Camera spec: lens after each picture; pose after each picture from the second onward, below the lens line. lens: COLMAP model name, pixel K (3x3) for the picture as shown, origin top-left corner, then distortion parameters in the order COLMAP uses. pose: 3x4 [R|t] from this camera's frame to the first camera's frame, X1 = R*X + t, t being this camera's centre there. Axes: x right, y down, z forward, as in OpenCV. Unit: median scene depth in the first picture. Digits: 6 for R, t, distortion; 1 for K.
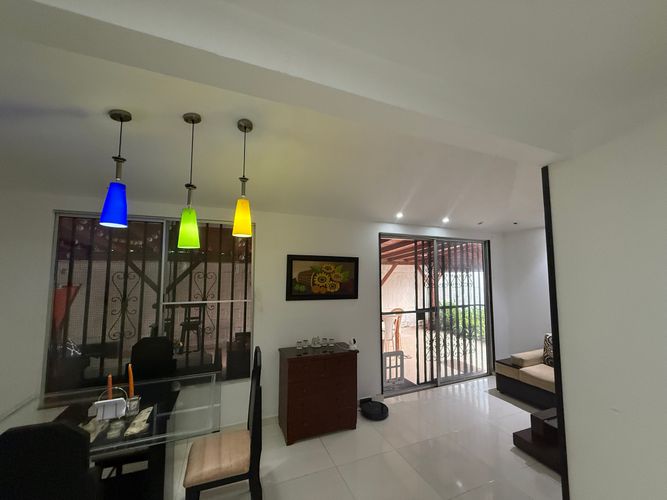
lens RADIAL K [[265.3, 0, 331.3], [0, 265.3, 250.7], [0, 0, 1]] dist [0.001090, -0.000121]
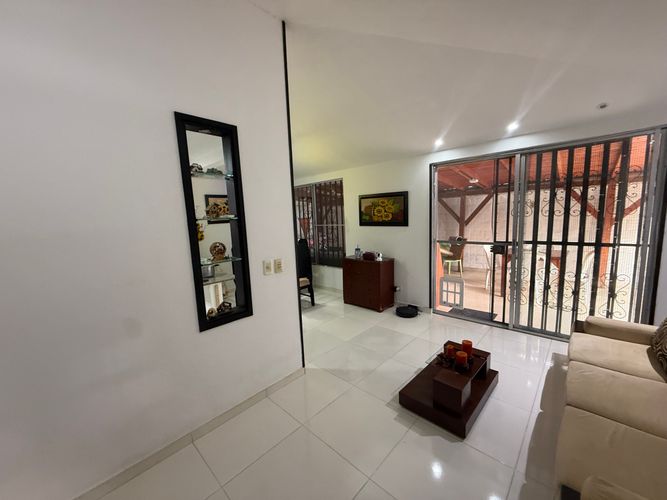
lens RADIAL K [[265.3, 0, 336.2], [0, 265.3, 249.8], [0, 0, 1]] dist [0.001090, -0.000121]
pose [[0.421943, 0.097056, -0.901412, 1.088268], [0.115990, 0.980304, 0.159845, 0.057886], [0.899172, -0.172000, 0.402375, 0.215147]]
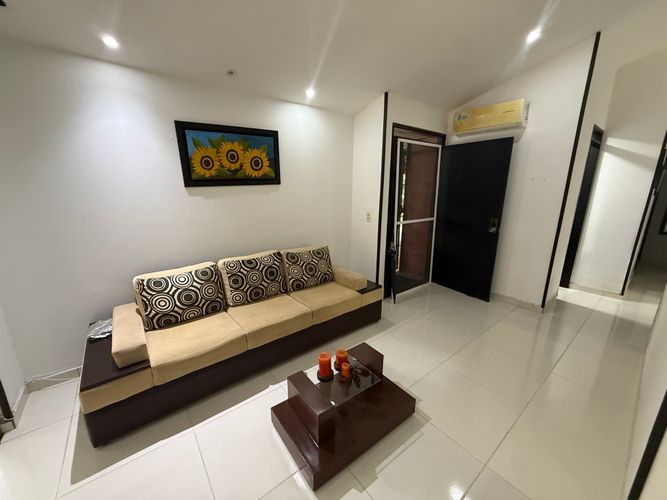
lens RADIAL K [[265.3, 0, 330.9], [0, 265.3, 251.2], [0, 0, 1]] dist [0.001090, -0.000121]
pose [[-0.277566, -0.219005, 0.935411, 0.236033], [-0.075447, 0.975632, 0.206035, 0.133017], [-0.957740, -0.013386, -0.287325, 0.863606]]
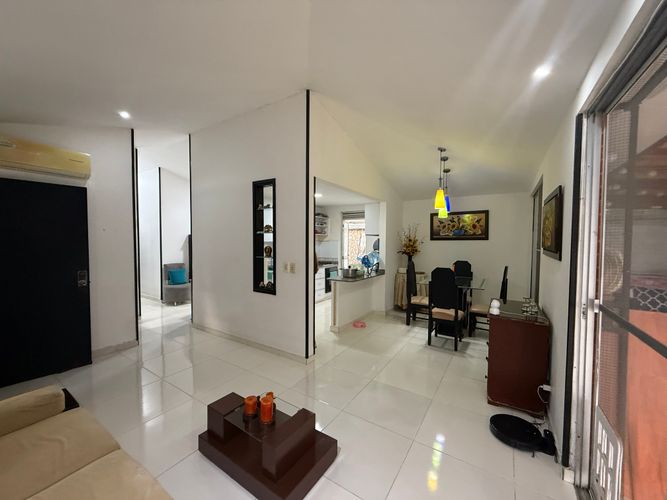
lens RADIAL K [[265.3, 0, 329.8], [0, 265.3, 248.5], [0, 0, 1]] dist [0.001090, -0.000121]
pose [[-0.820221, 0.009569, -0.571967, 0.837659], [0.036132, 0.998730, -0.035106, 0.160694], [0.570905, -0.049460, -0.819525, 1.211322]]
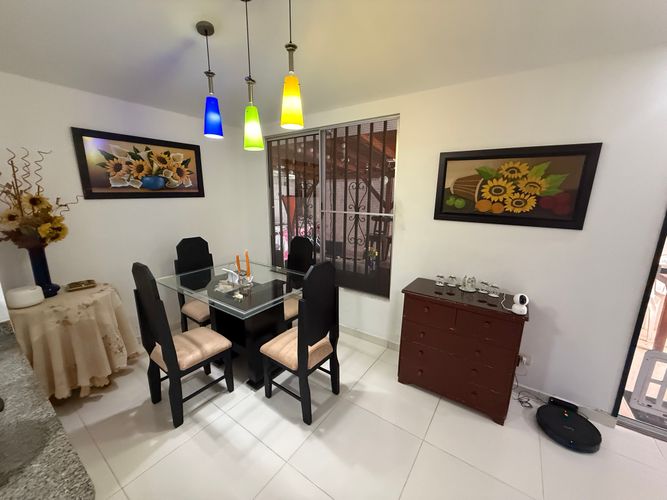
lens RADIAL K [[265.3, 0, 334.4], [0, 265.3, 250.5], [0, 0, 1]] dist [0.001090, -0.000121]
pose [[0.547389, 0.177702, -0.817794, 0.271570], [0.059319, 0.966499, 0.249720, 0.066529], [0.834774, -0.185205, 0.518509, 0.345042]]
